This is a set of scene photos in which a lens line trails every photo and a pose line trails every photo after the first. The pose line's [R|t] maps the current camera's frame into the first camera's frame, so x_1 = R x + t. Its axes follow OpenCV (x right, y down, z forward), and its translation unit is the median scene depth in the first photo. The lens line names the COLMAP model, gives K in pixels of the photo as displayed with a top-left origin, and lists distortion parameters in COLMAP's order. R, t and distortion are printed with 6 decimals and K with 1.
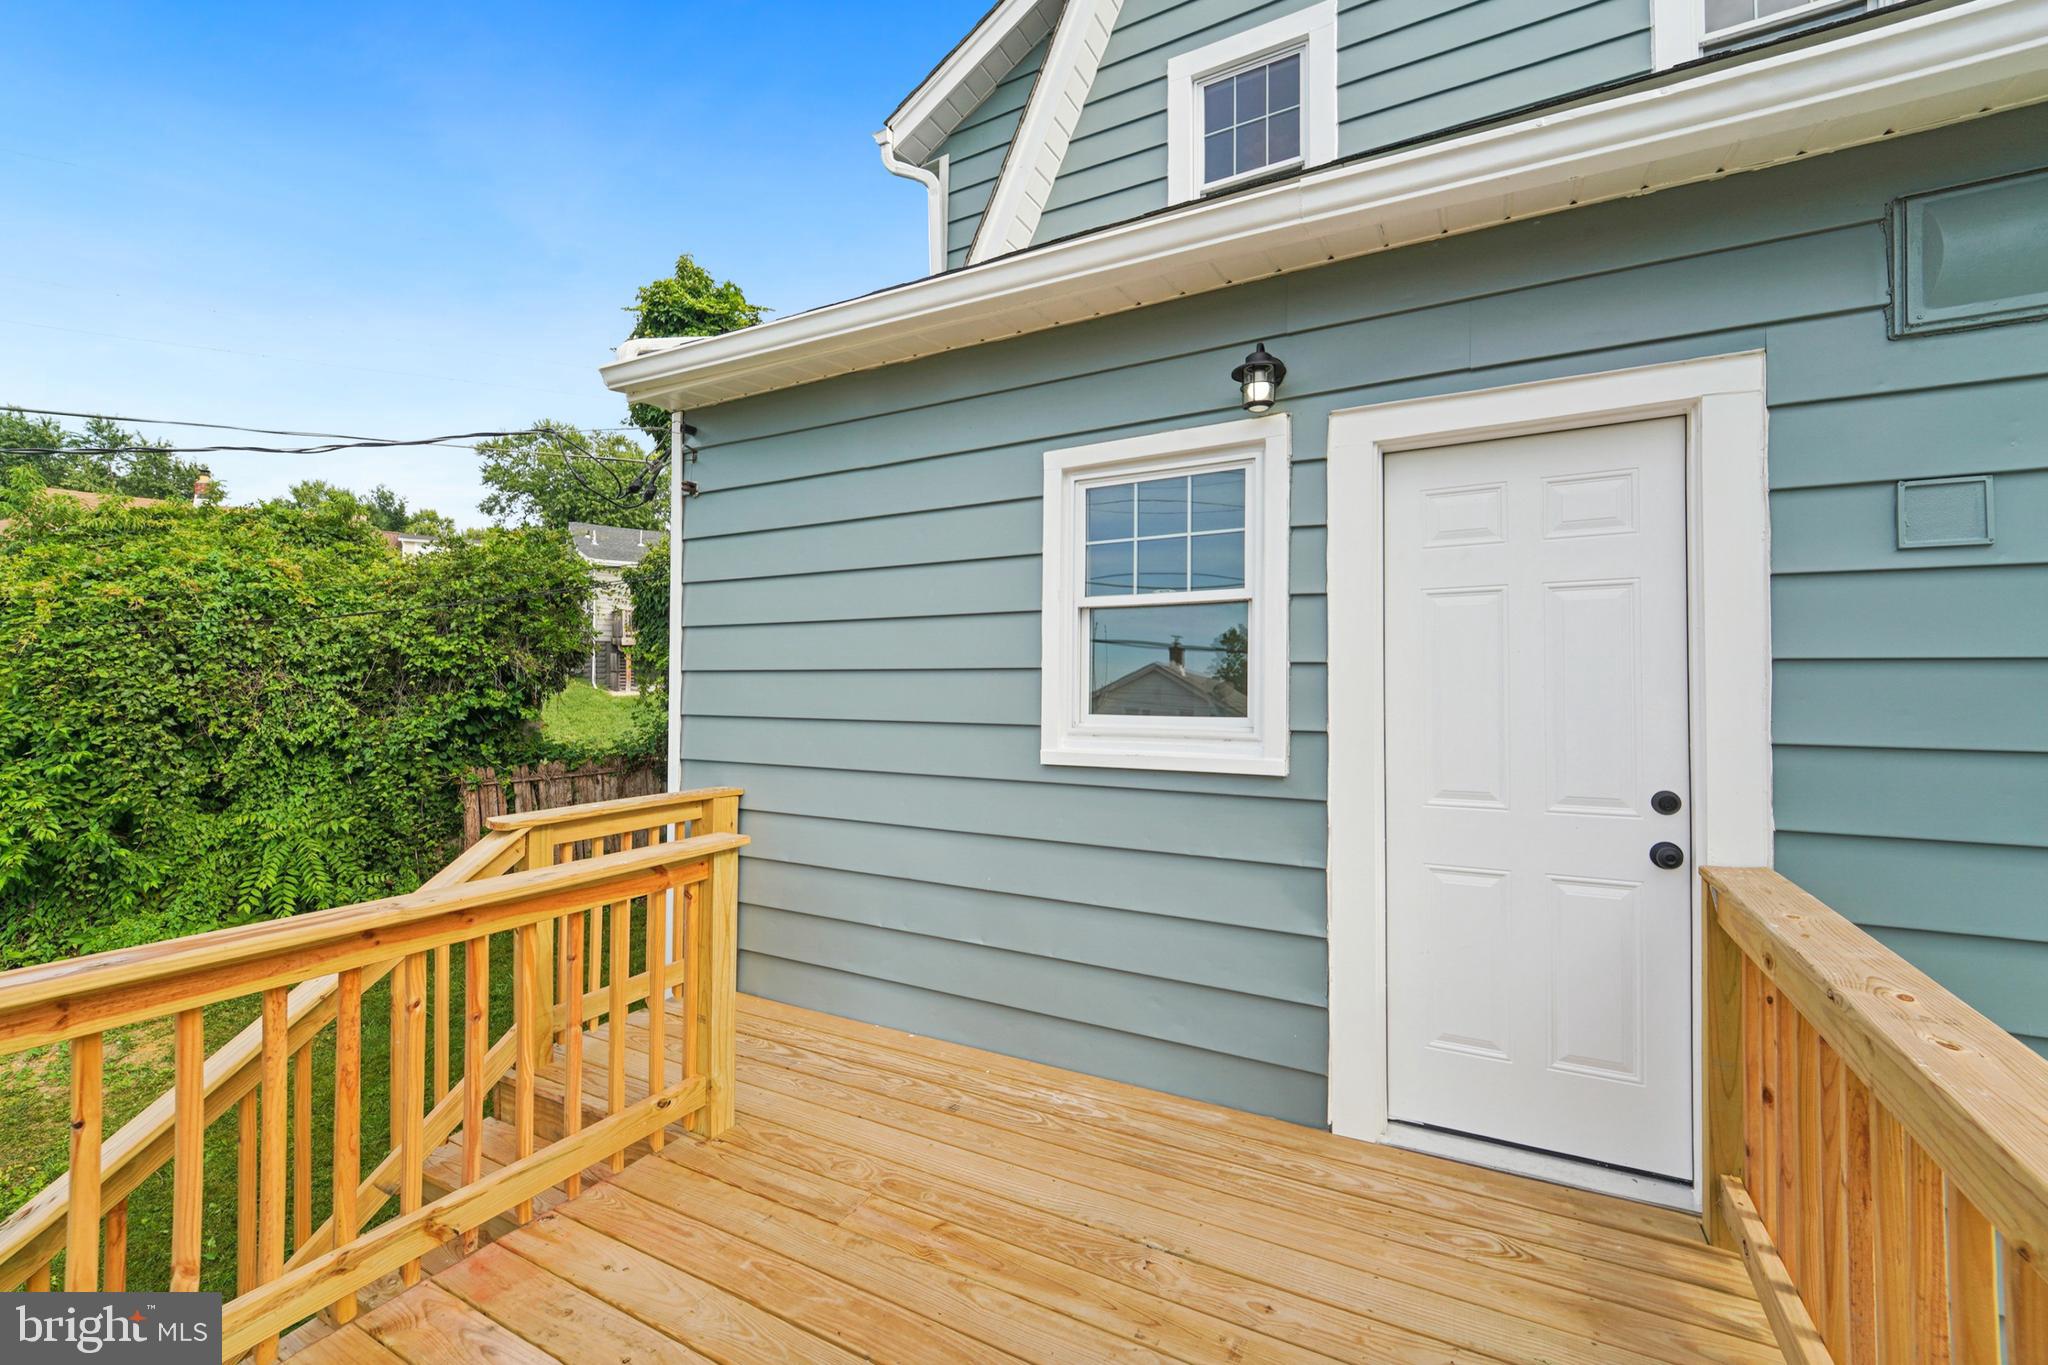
lens RADIAL K [[833.2, 0, 1031.7], [0, 833.2, 675.4], [0, 0, 1]] dist [-0.010844, -0.000083]
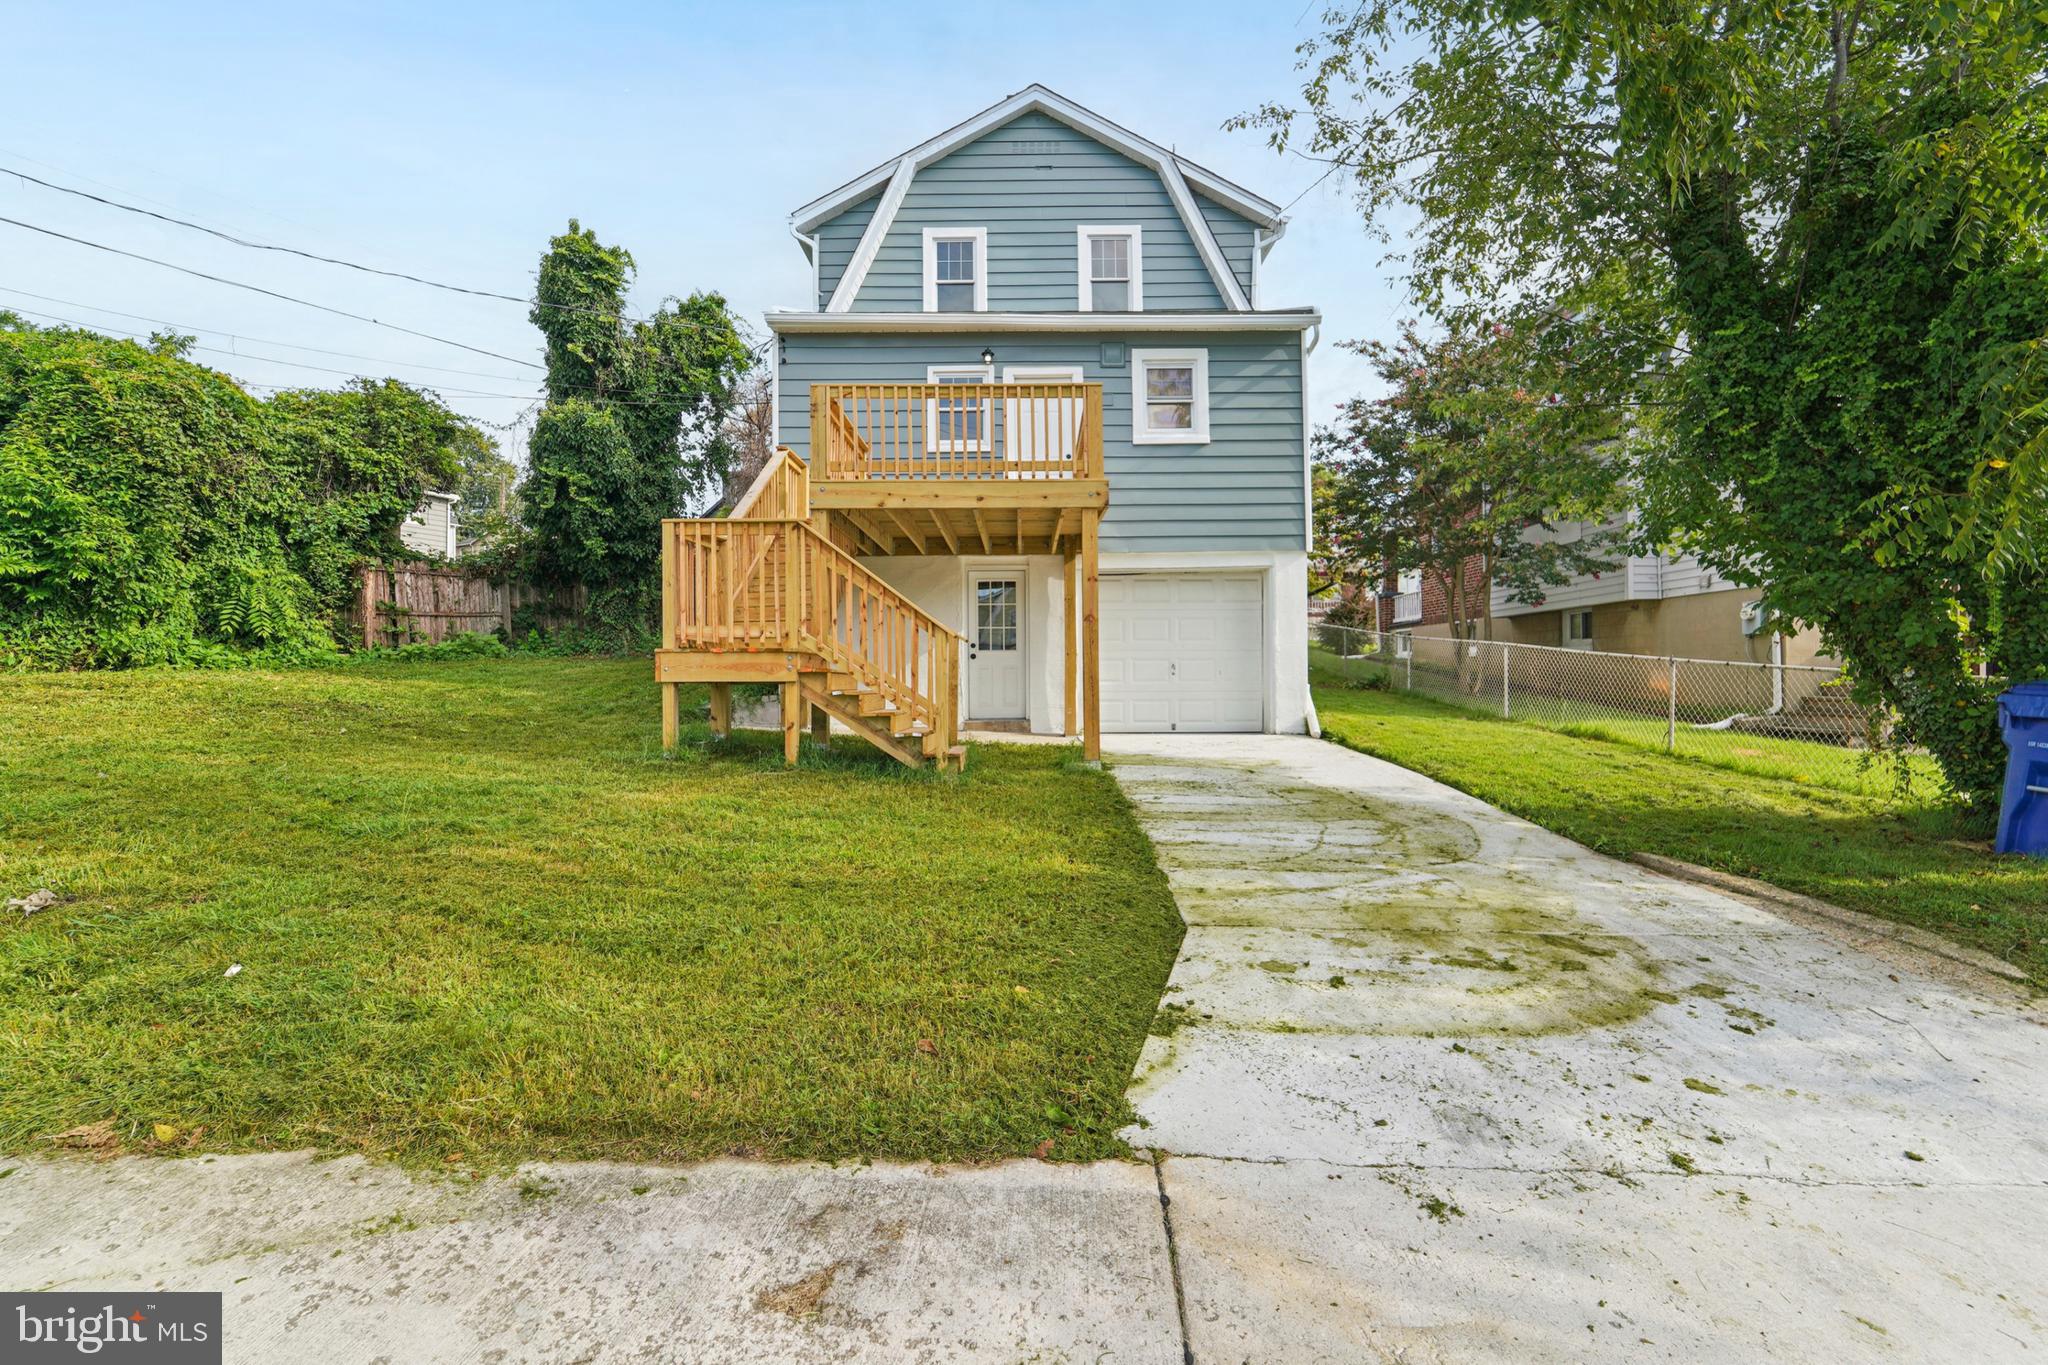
lens RADIAL K [[843.4, 0, 1024.0], [0, 843.4, 682.5], [0, 0, 1]] dist [-0.022450, 0.000487]
pose [[0.875643, -0.008076, 0.482891, -0.523100], [0.002523, 0.999923, 0.012147, 0.398611], [-0.482952, -0.009418, 0.875596, -0.905144]]
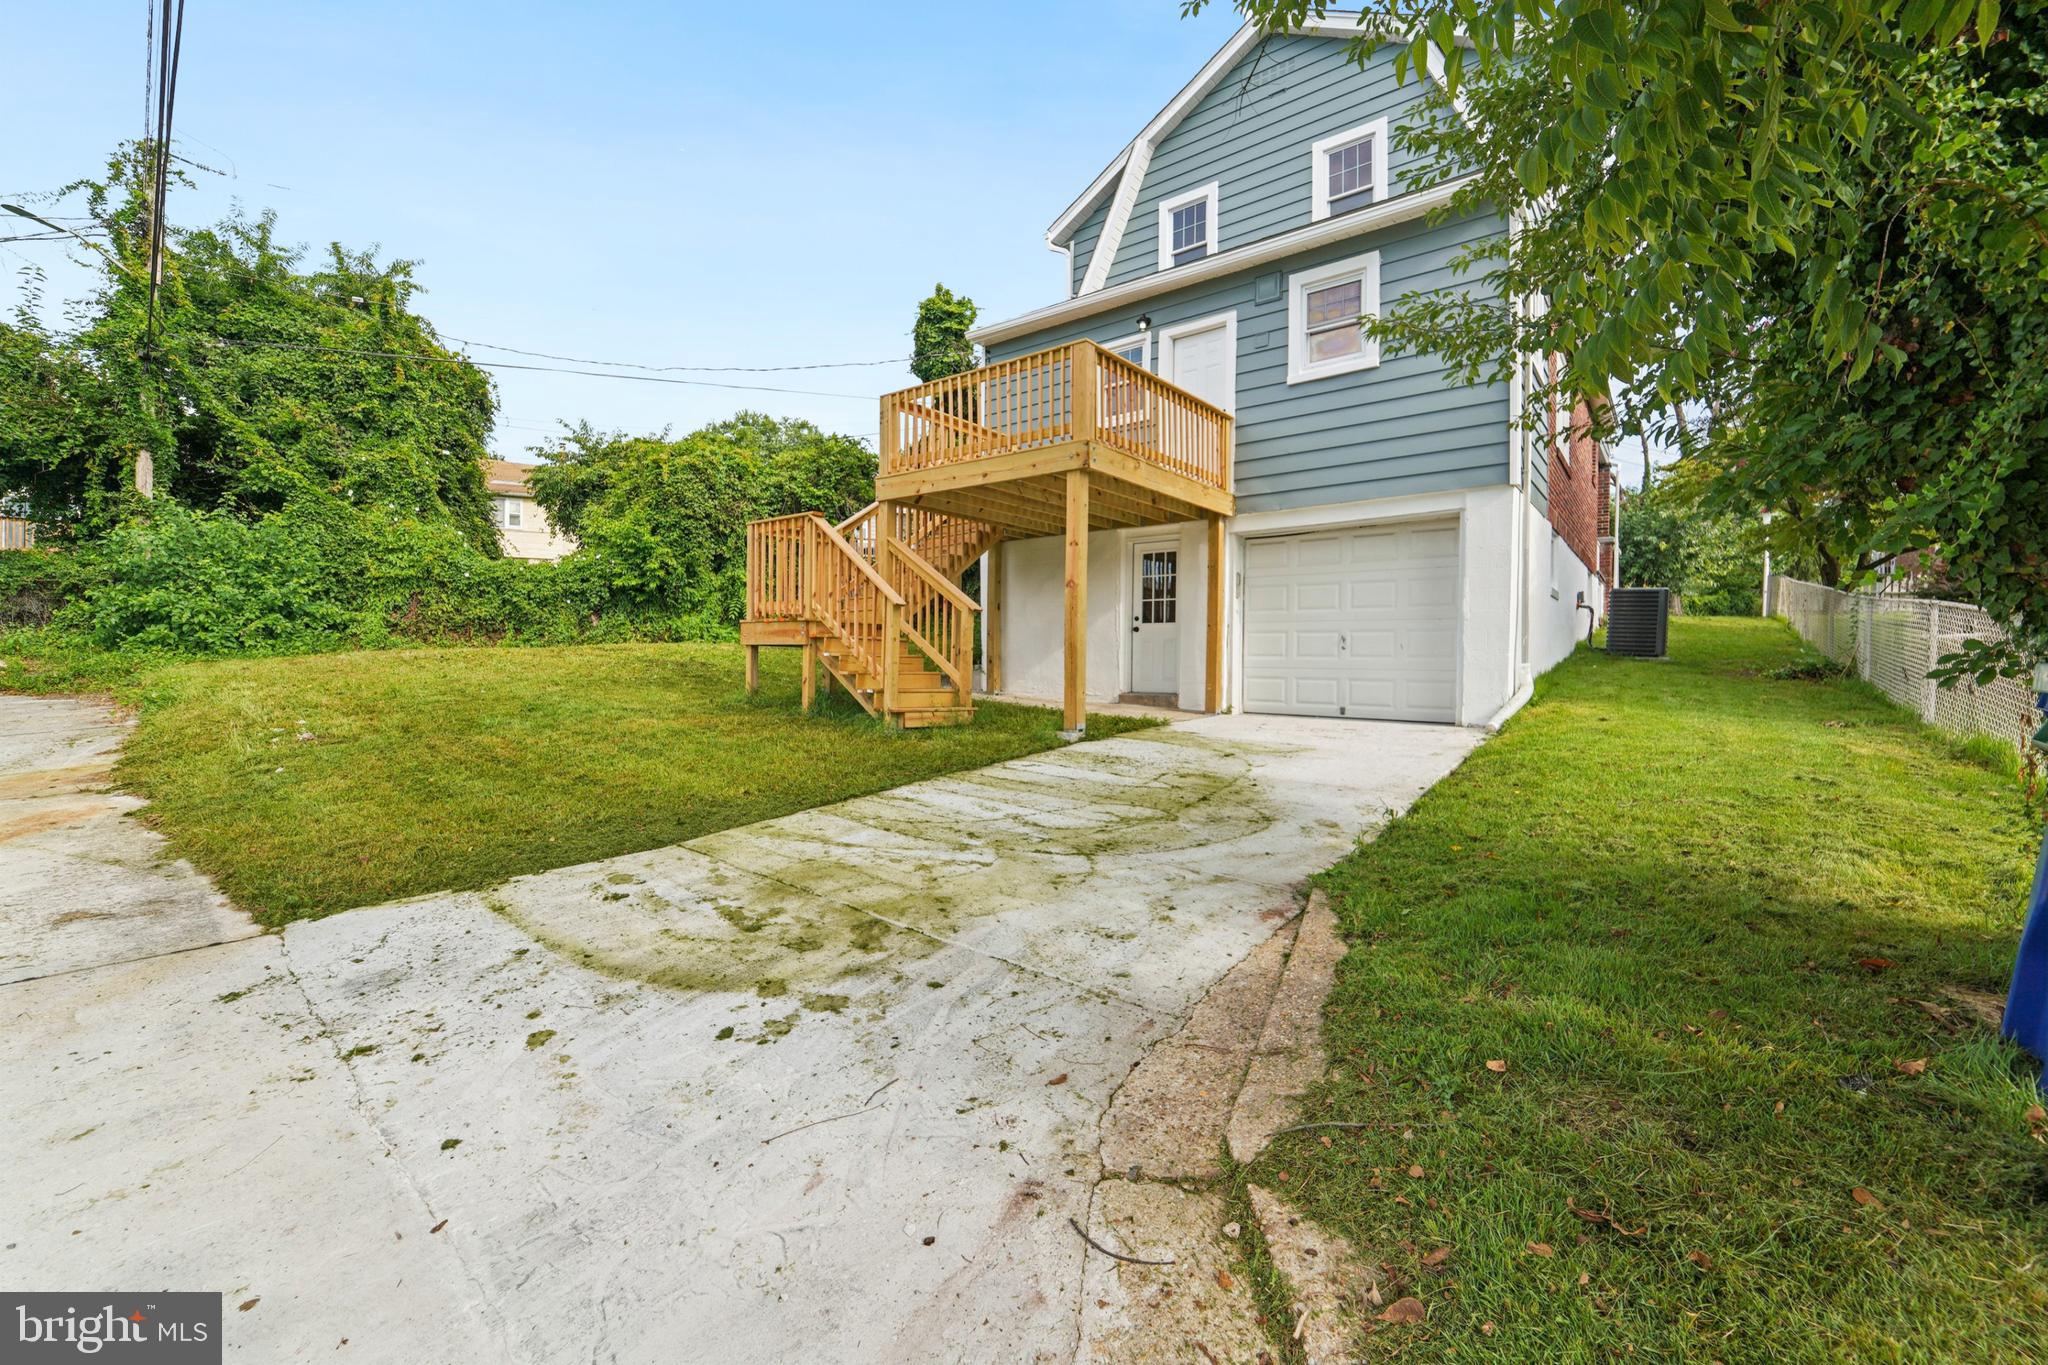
lens RADIAL K [[828.5, 0, 1018.9], [0, 828.5, 681.2], [0, 0, 1]] dist [-0.021372, -0.000300]
pose [[0.984164, 0.016396, -0.176501, 0.134216], [-0.011493, 0.999520, 0.028769, 0.420471], [0.176888, -0.026285, 0.983880, -1.022289]]
